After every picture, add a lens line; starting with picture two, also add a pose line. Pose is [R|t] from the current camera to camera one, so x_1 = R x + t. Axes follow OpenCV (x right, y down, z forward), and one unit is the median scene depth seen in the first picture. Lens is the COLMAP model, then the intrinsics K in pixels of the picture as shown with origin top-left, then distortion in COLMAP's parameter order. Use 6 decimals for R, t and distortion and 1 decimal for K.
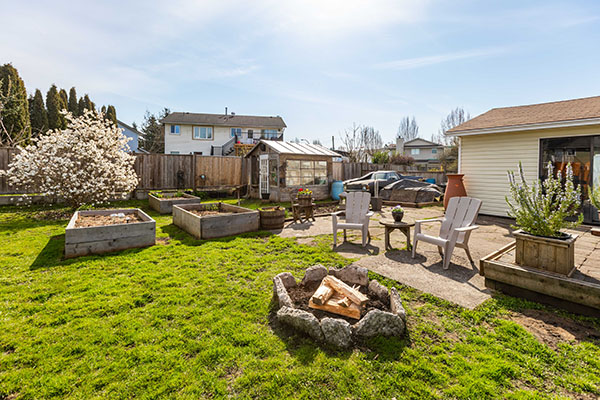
lens RADIAL K [[270.2, 0, 299.3], [0, 270.2, 188.3], [0, 0, 1]] dist [0.013412, 0.000211]
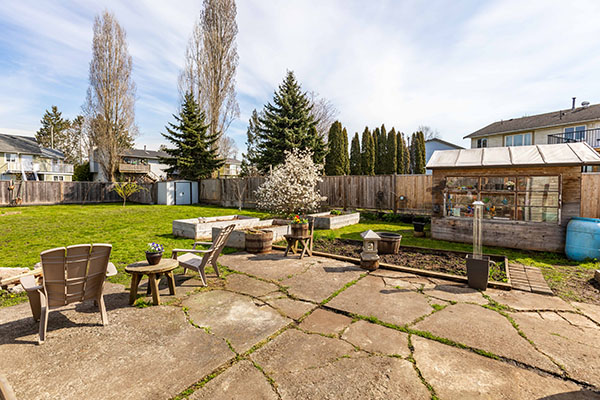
lens RADIAL K [[275.4, 0, 300.0], [0, 275.4, 200.0], [0, 0, 1]] dist [0.003423, 0.000157]
pose [[0.304670, 0.045603, -0.951366, 0.316852], [-0.074447, 0.996937, 0.023946, -0.025238], [0.949544, 0.063531, 0.307132, 0.297311]]
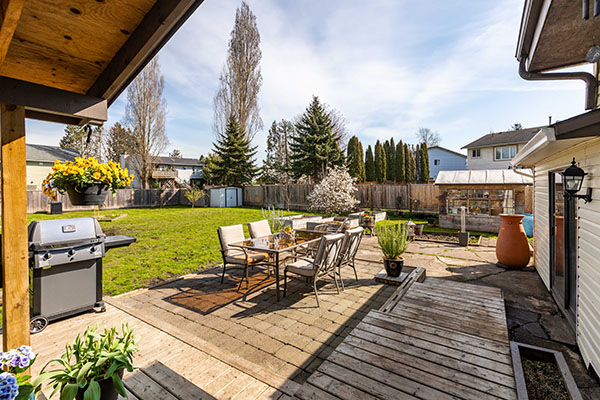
lens RADIAL K [[270.2, 0, 299.3], [0, 270.2, 188.3], [0, 0, 1]] dist [0.013412, 0.000211]
pose [[0.292355, 0.000929, -0.956309, 0.525488], [-0.061421, 0.997953, -0.017807, -0.035453], [0.954335, 0.063944, 0.291814, 0.082324]]
